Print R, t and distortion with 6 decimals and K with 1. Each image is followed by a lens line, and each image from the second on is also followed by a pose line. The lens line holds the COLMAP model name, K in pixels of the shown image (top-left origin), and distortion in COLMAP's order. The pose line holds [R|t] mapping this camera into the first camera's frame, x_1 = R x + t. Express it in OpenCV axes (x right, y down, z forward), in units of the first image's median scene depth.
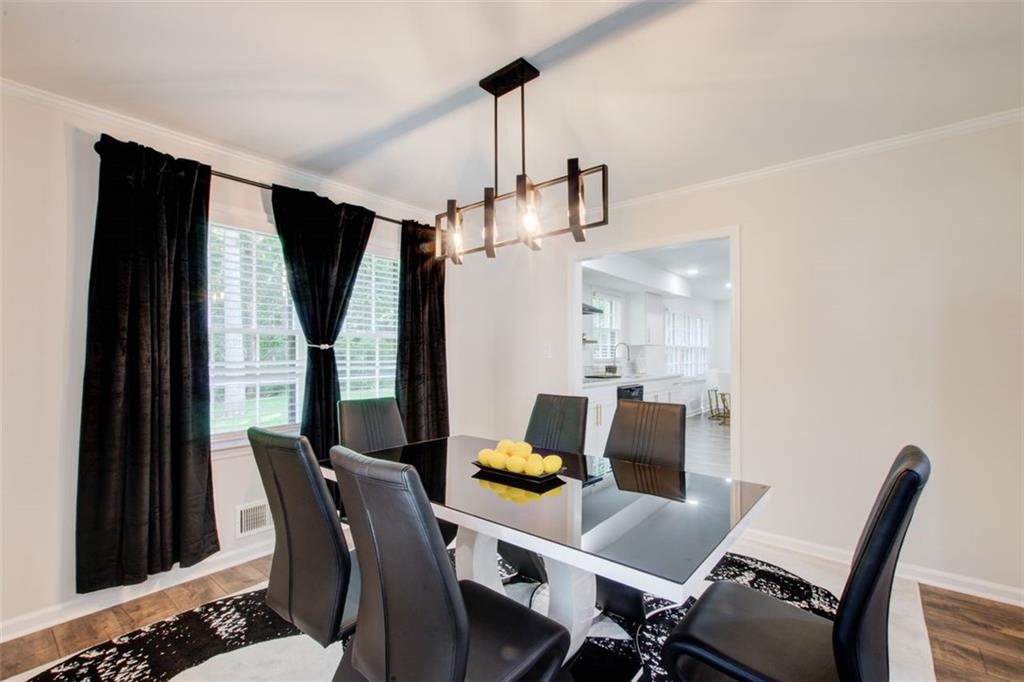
lens RADIAL K [[453.8, 0, 514.0], [0, 453.8, 346.2], [0, 0, 1]] dist [-0.000588, -0.000023]
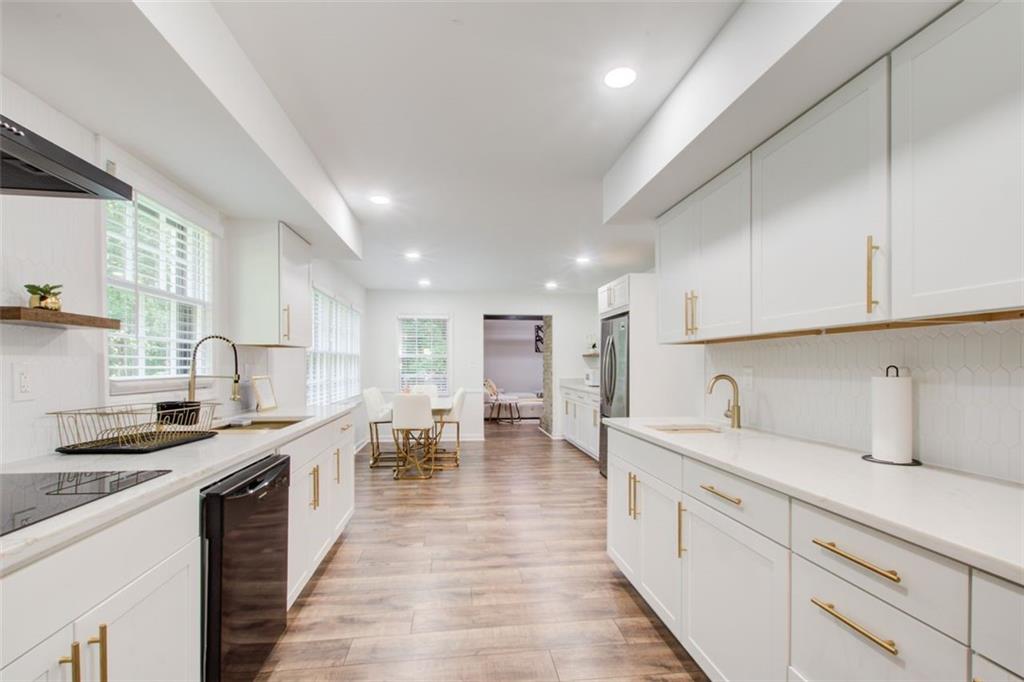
lens RADIAL K [[445.2, 0, 513.0], [0, 445.2, 354.2], [0, 0, 1]] dist [0.000009, -0.000142]
pose [[0.667773, 0.001129, 0.744364, 0.131069], [0.006504, 0.999952, -0.007351, 0.012587], [-0.744337, 0.009750, 0.667733, 0.584905]]
